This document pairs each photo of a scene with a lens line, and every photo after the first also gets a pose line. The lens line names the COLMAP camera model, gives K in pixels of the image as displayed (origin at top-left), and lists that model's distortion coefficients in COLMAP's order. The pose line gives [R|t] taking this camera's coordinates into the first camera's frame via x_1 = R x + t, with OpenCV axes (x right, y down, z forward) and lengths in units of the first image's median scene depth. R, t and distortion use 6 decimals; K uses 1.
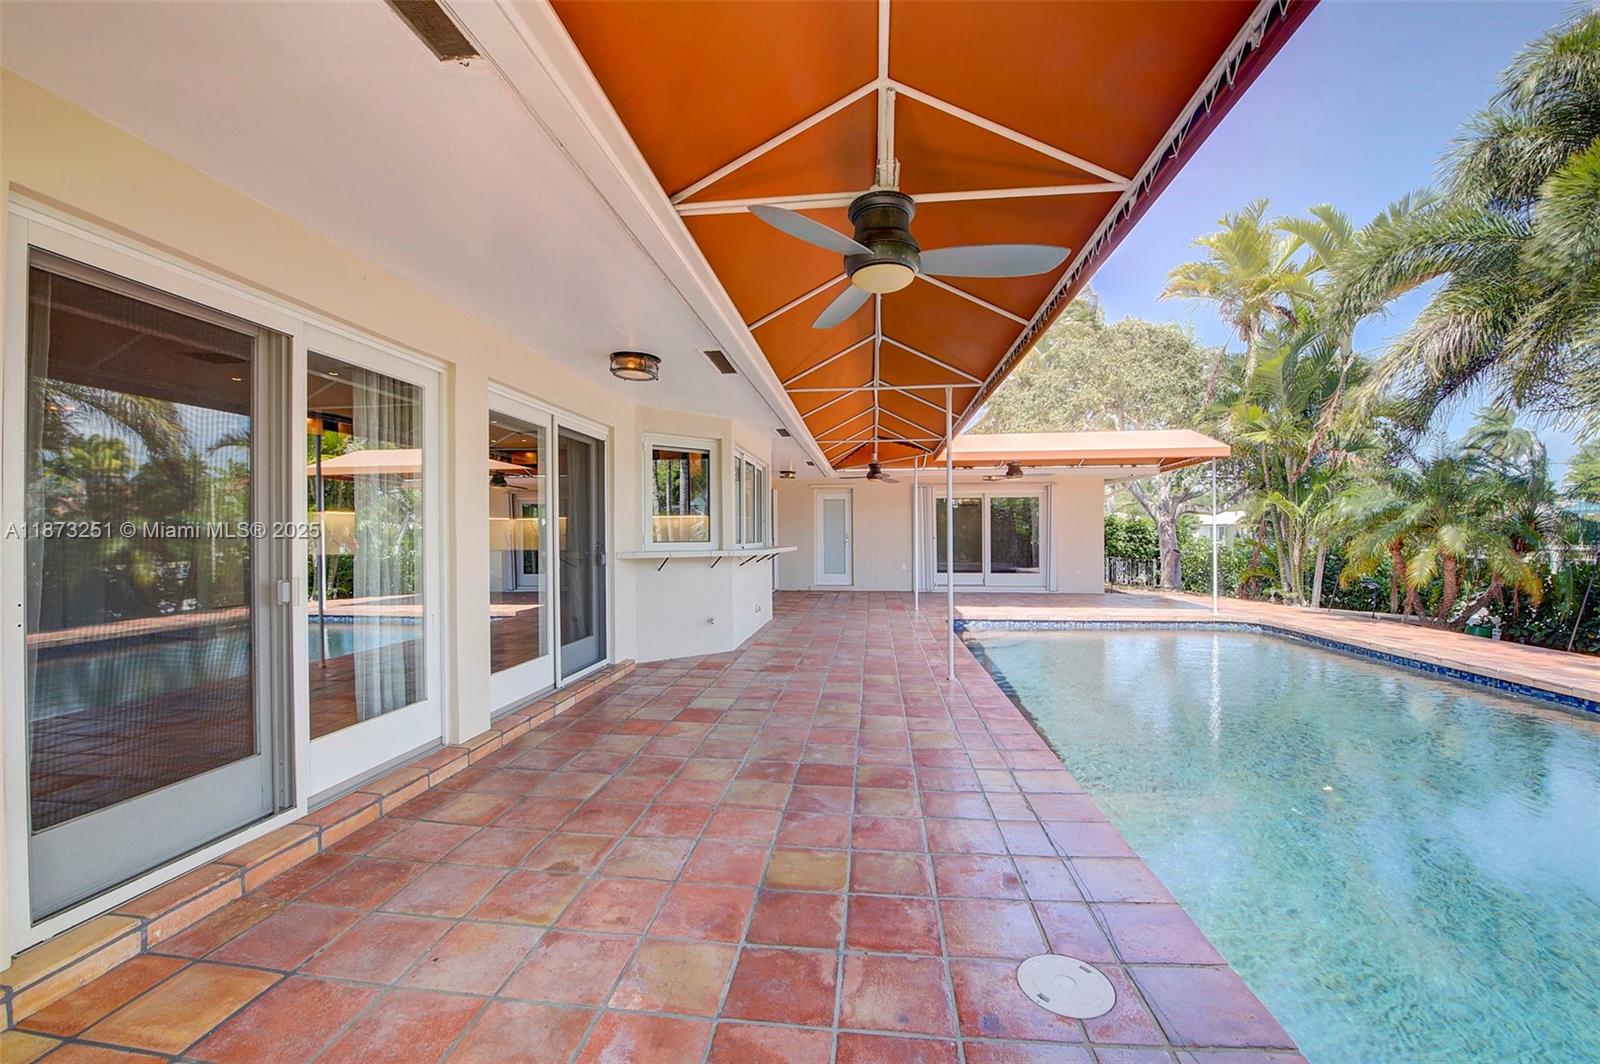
lens RADIAL K [[638.7, 0, 800.0], [0, 638.7, 532.0], [0, 0, 1]] dist [-0.001025, -0.006080]
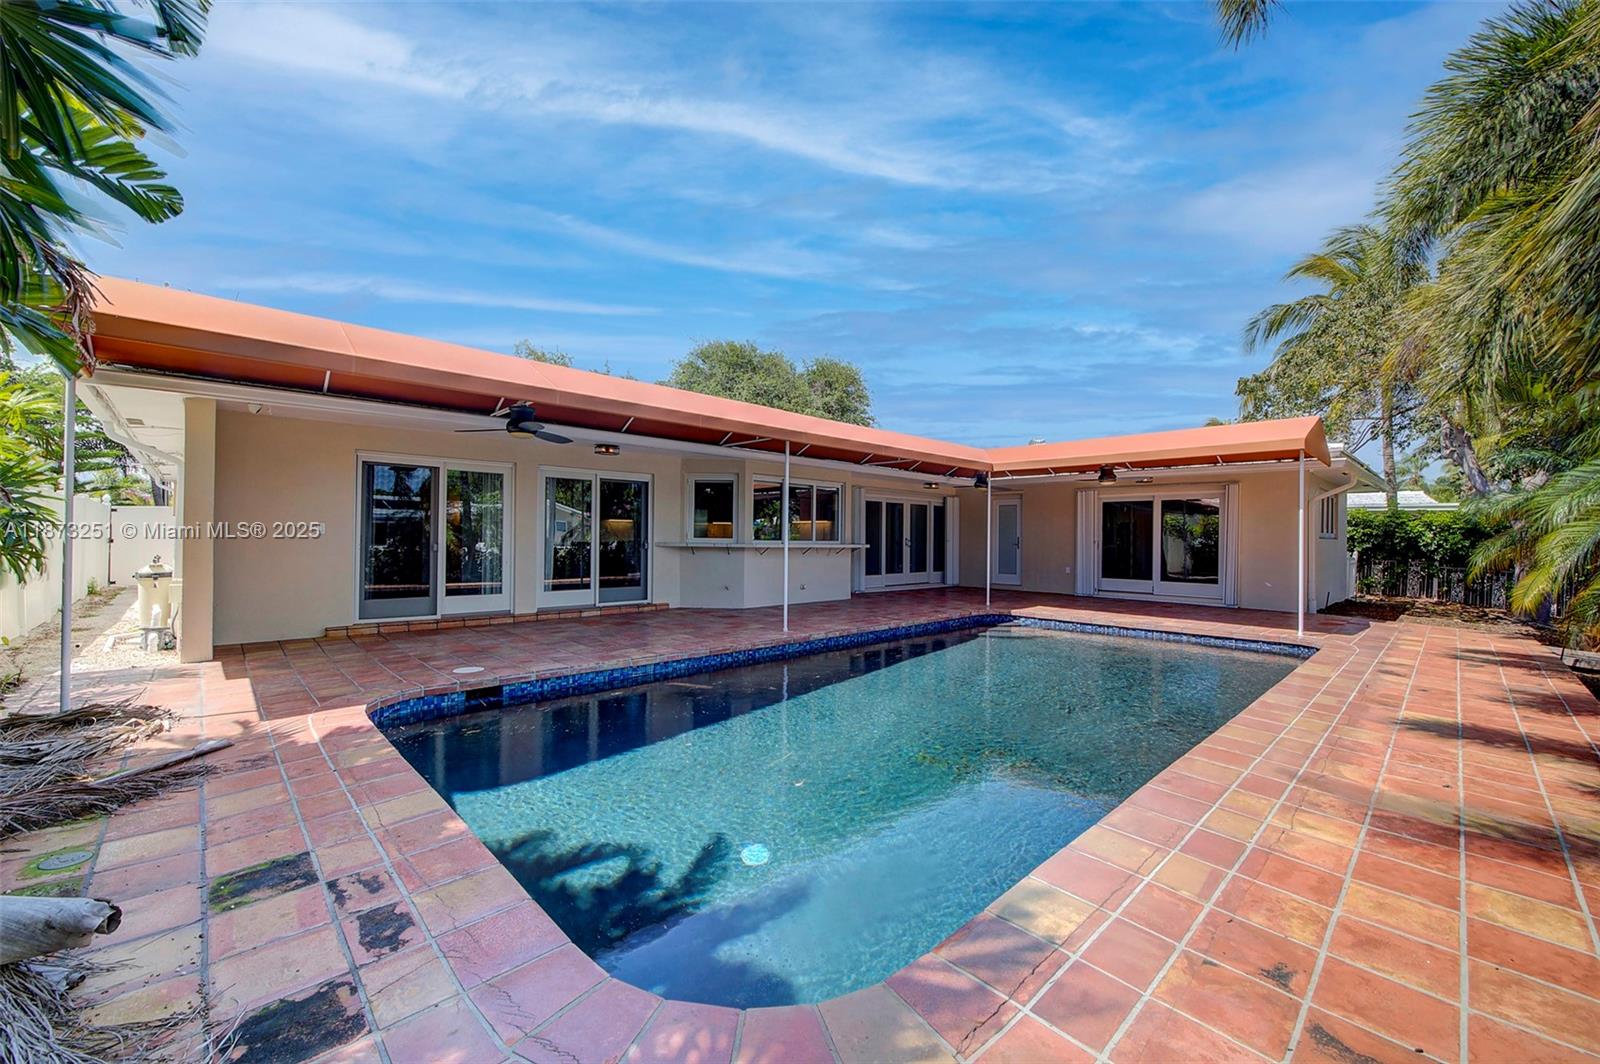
lens RADIAL K [[638.7, 0, 800.0], [0, 638.7, 532.0], [0, 0, 1]] dist [-0.001025, -0.006080]
pose [[0.772000, 0.008154, -0.635570, 1.071338], [-0.012392, 0.999921, -0.002224, 0.002682], [0.635502, 0.009593, 0.772040, -0.123697]]
